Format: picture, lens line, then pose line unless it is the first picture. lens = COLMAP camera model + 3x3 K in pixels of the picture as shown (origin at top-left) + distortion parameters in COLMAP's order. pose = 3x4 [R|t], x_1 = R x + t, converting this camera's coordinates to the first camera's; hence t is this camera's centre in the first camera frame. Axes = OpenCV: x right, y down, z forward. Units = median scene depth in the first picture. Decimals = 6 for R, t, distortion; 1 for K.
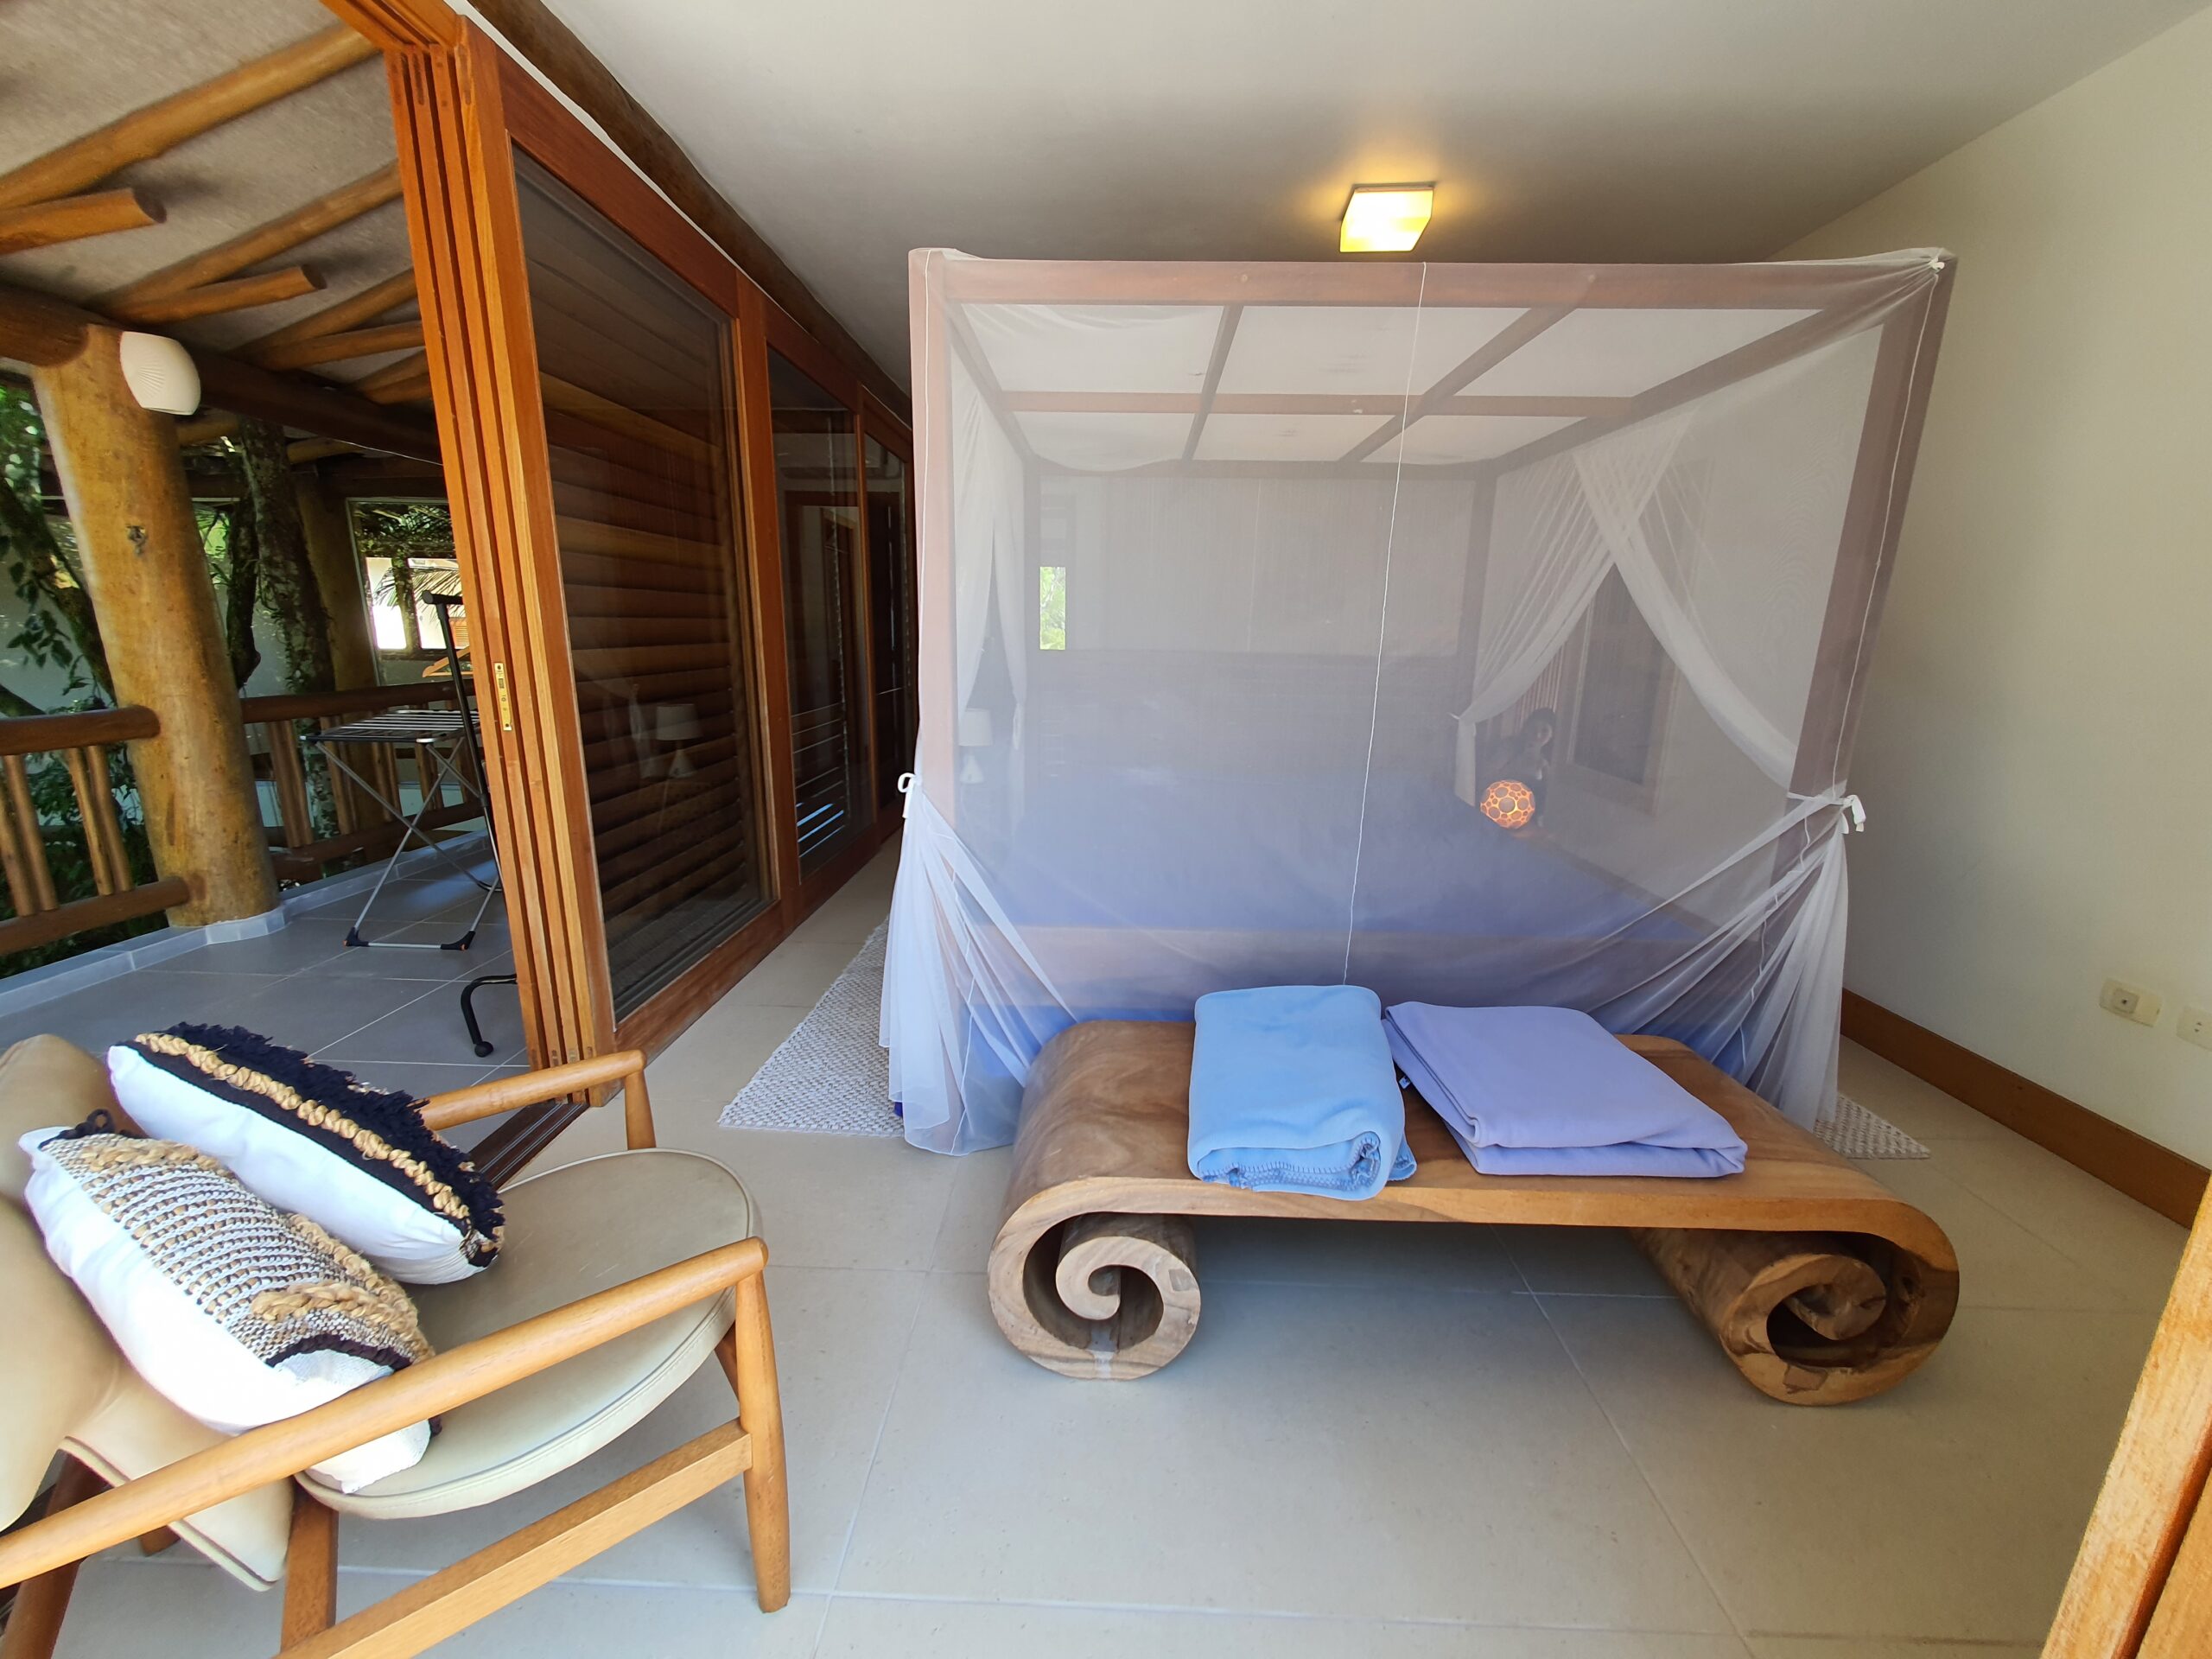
lens RADIAL K [[876.1, 0, 1099.9], [0, 876.1, 832.5], [0, 0, 1]] dist [-0.001199, -0.000157]
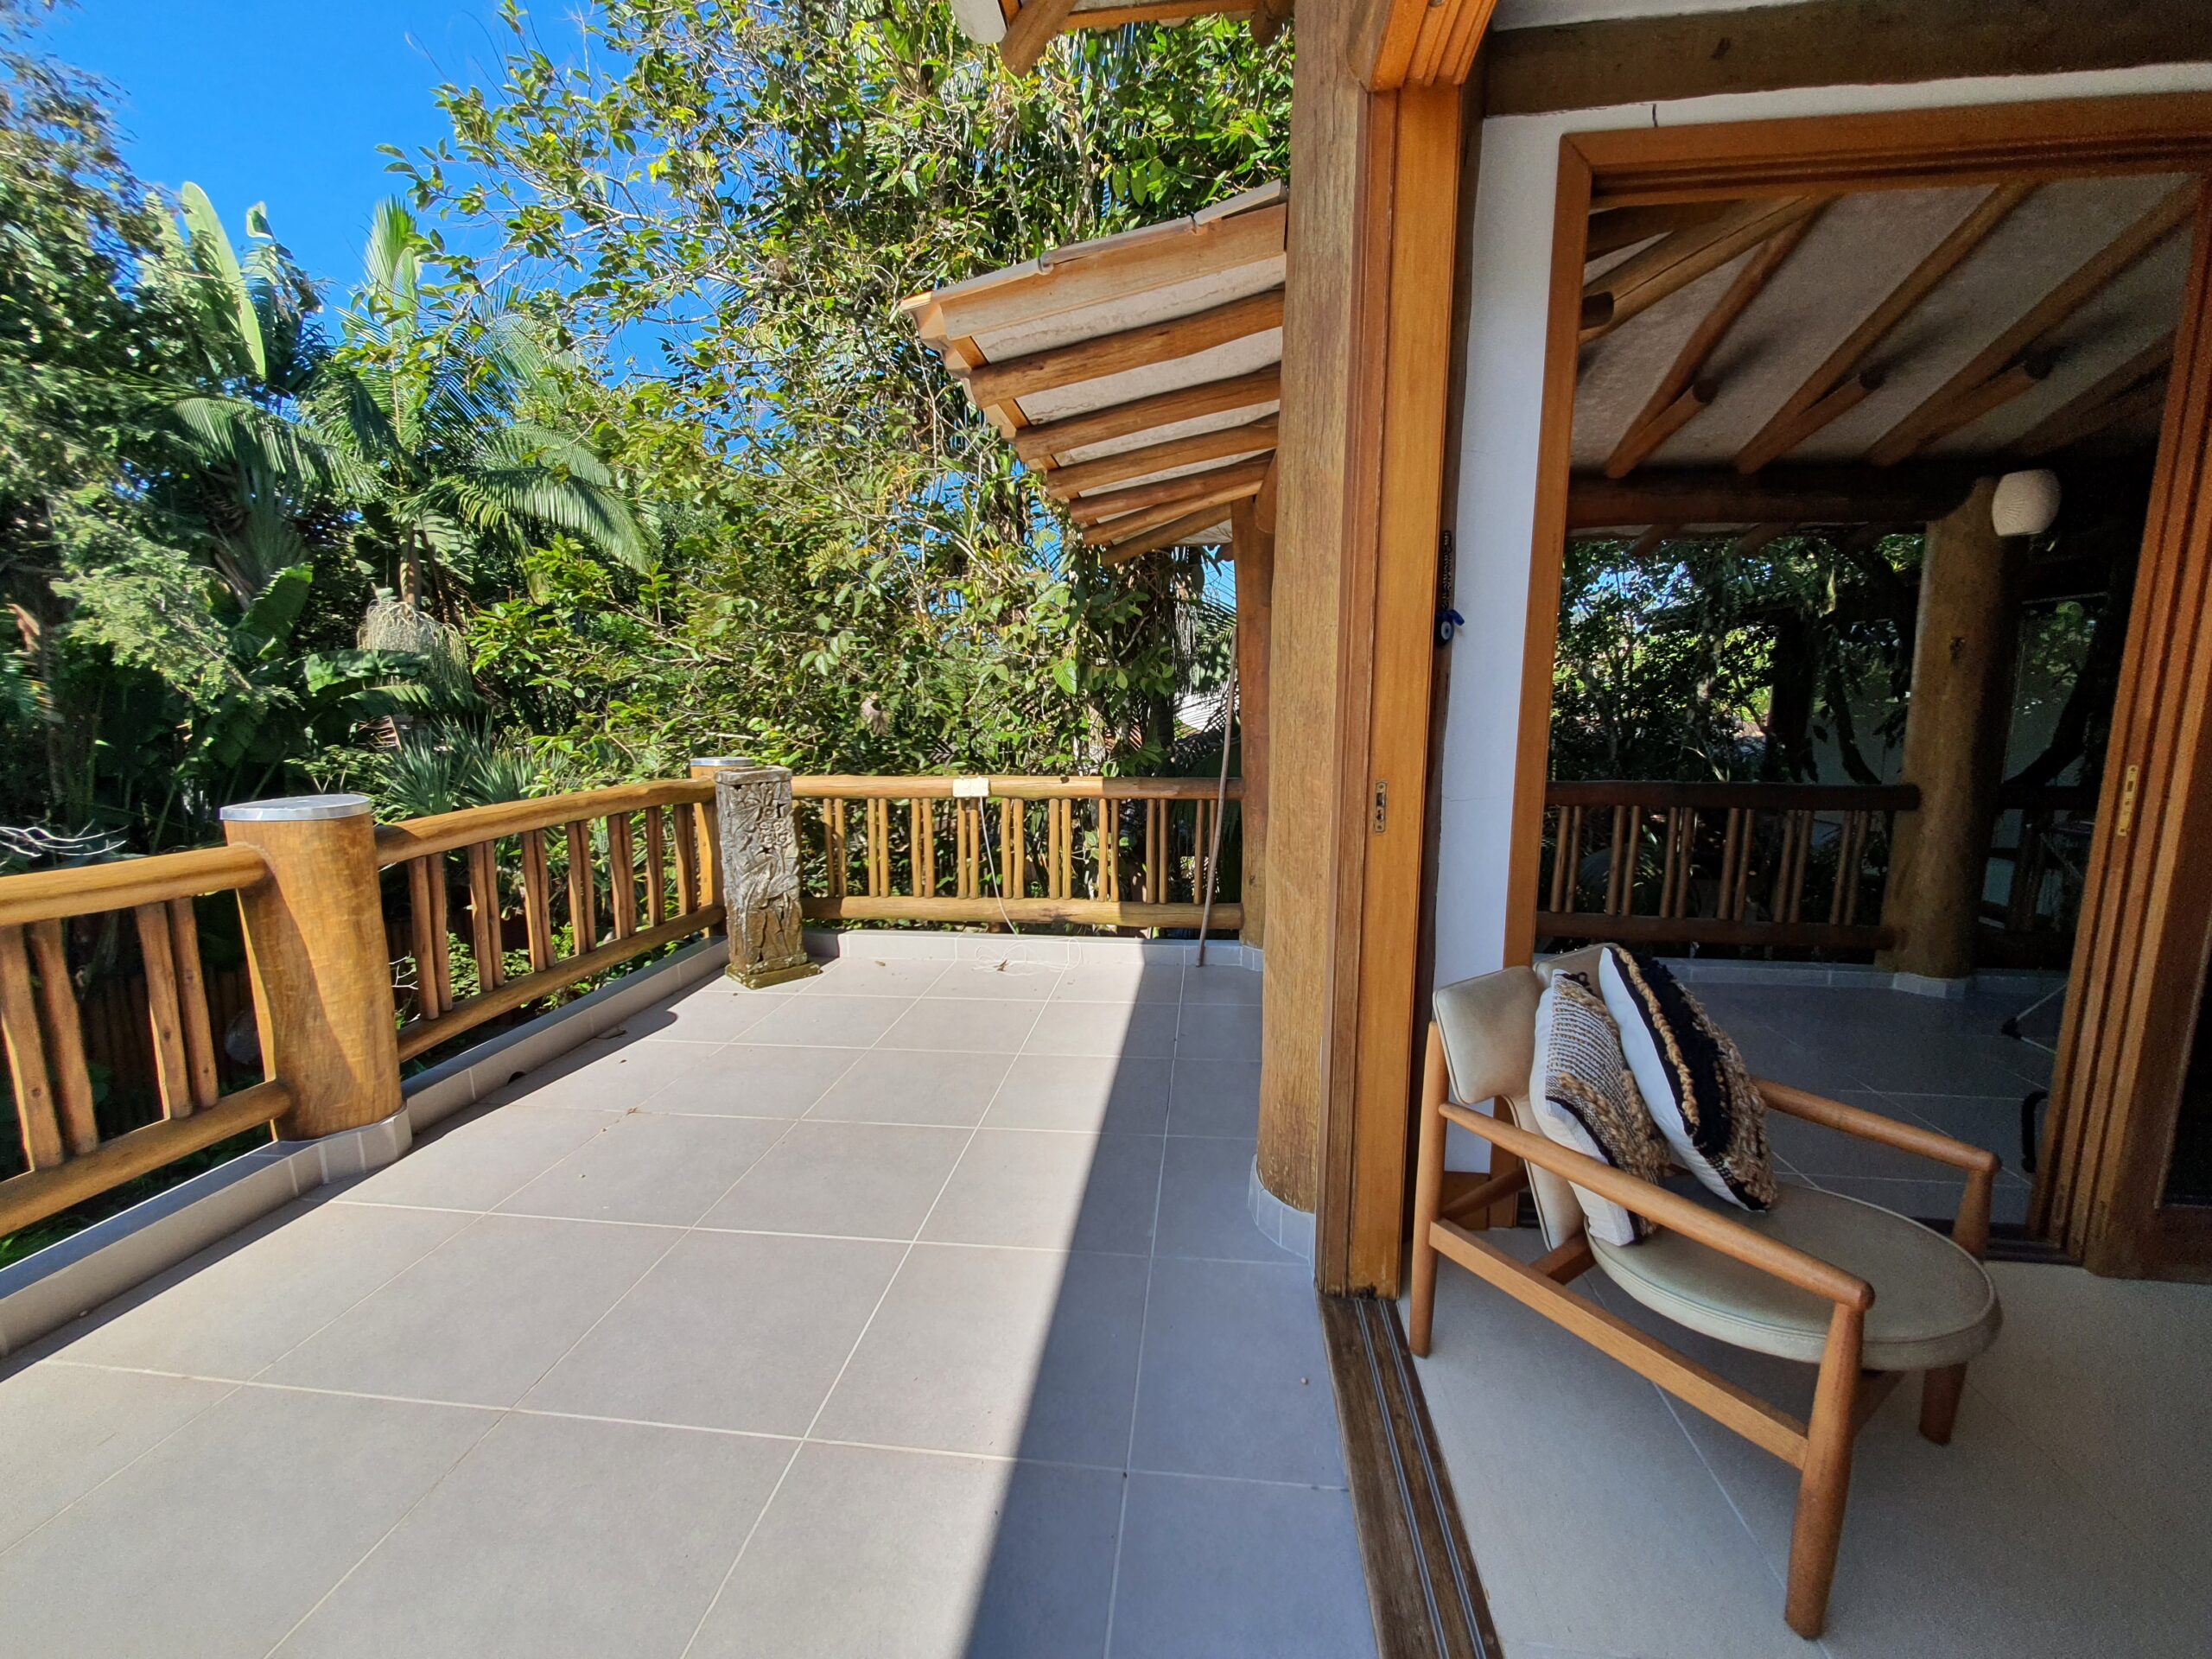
lens RADIAL K [[876.1, 0, 1099.9], [0, 876.1, 832.5], [0, 0, 1]] dist [-0.001199, -0.000157]
pose [[-0.094945, 0.133165, -0.986536, 0.351137], [-0.228087, 0.961739, 0.151769, -0.013128], [0.969000, 0.239425, -0.060940, 0.001096]]
